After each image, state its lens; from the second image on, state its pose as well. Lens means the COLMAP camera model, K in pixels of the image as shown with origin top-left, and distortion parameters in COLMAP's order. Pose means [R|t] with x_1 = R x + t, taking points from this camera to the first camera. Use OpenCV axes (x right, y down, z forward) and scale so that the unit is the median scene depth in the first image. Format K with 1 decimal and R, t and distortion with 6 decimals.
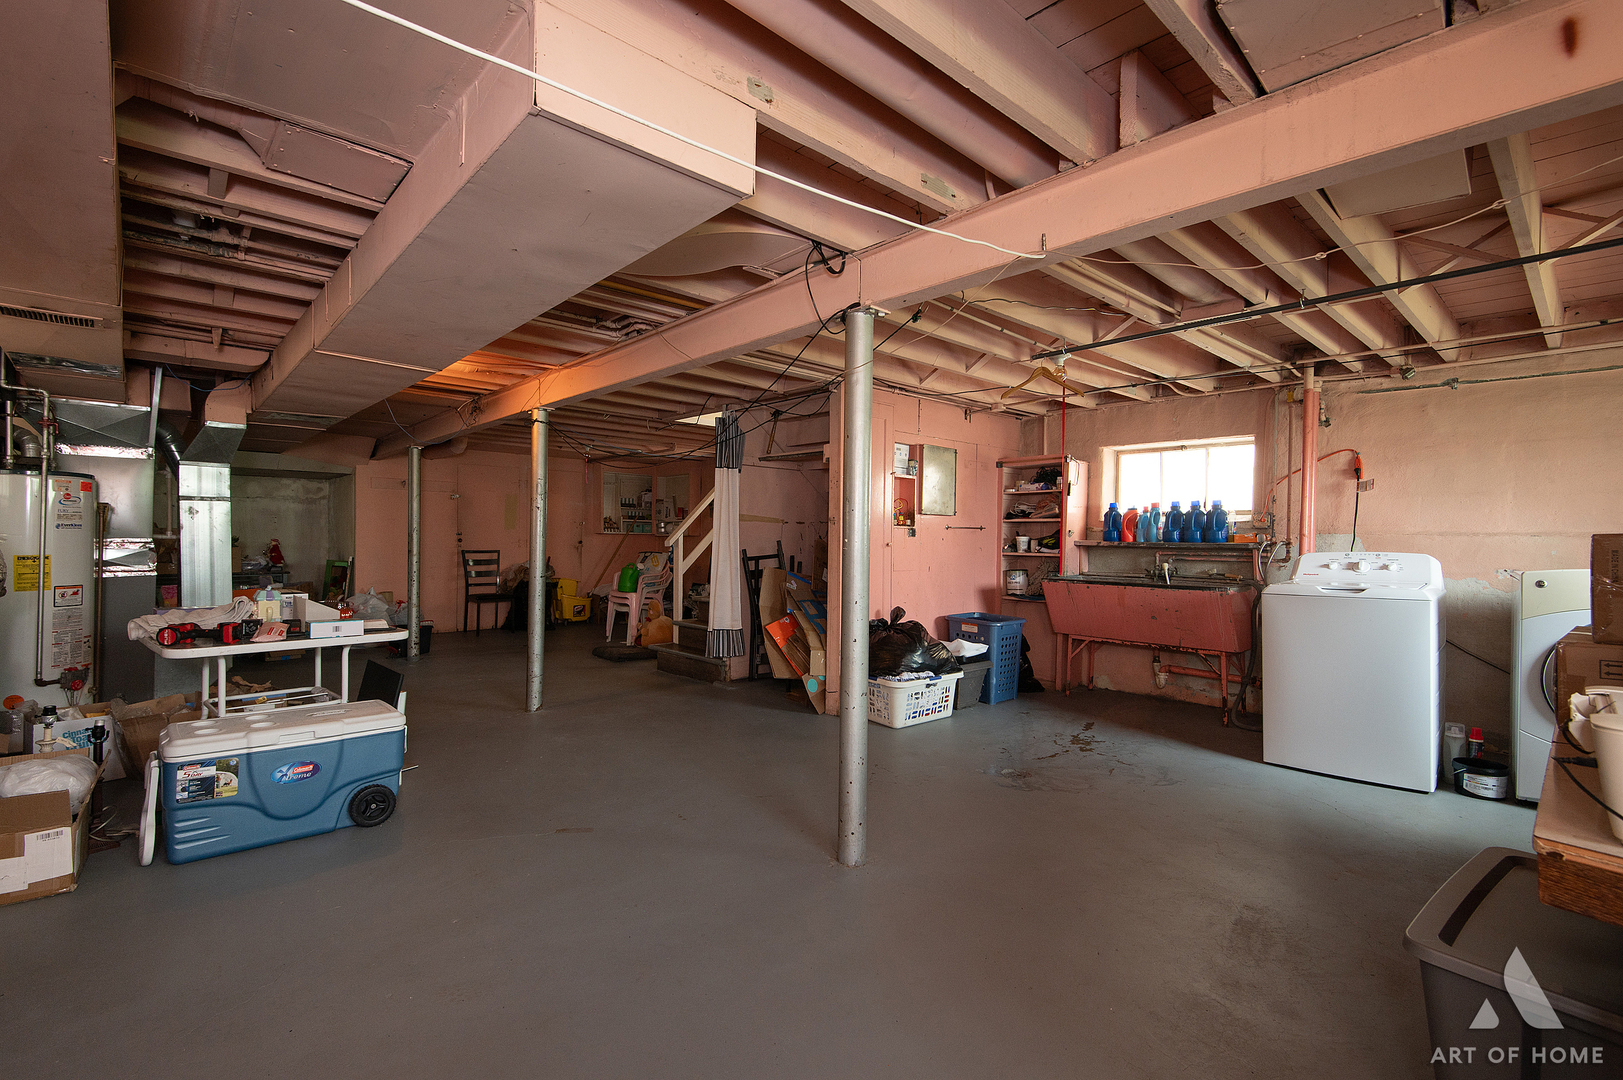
lens RADIAL K [[725.4, 0, 812.9], [0, 725.4, 535.8], [0, 0, 1]] dist [0.001613, -0.002215]
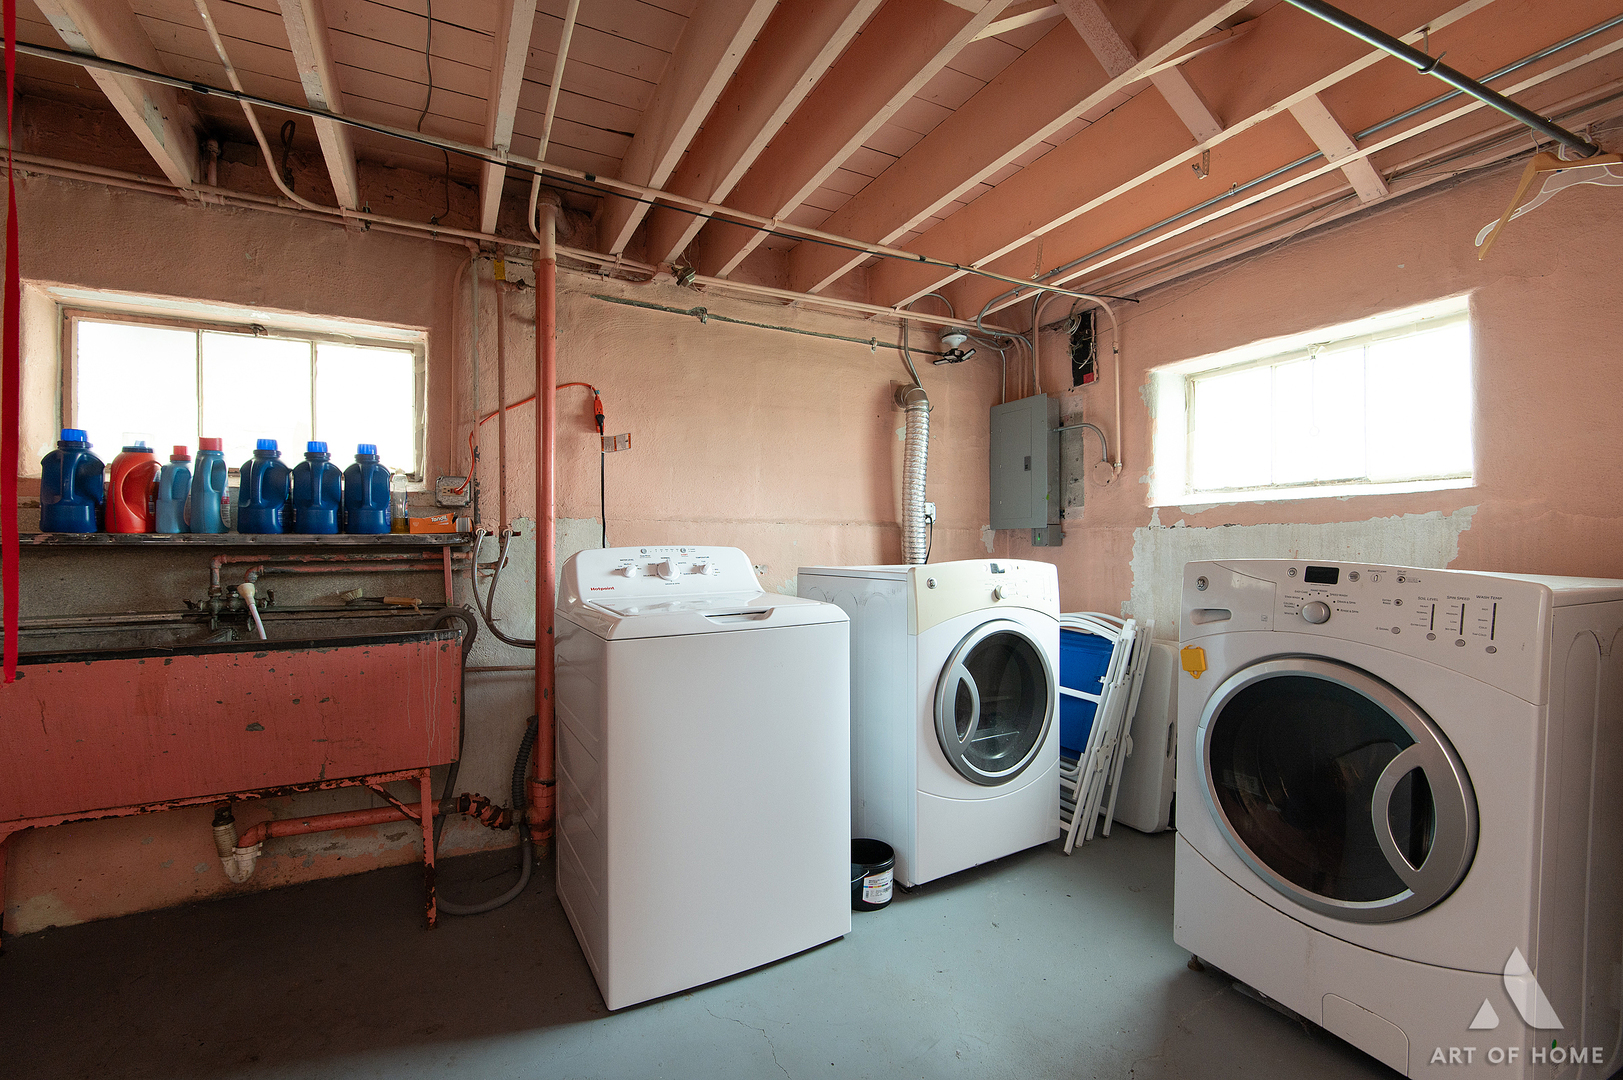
lens RADIAL K [[725.4, 0, 819.5], [0, 725.4, 547.0], [0, 0, 1]] dist [0.001613, -0.002215]
pose [[0.275139, -0.012653, 0.961321, 0.179618], [0.005068, 0.999919, 0.011710, 0.013990], [-0.961391, 0.001650, 0.275180, 0.586242]]
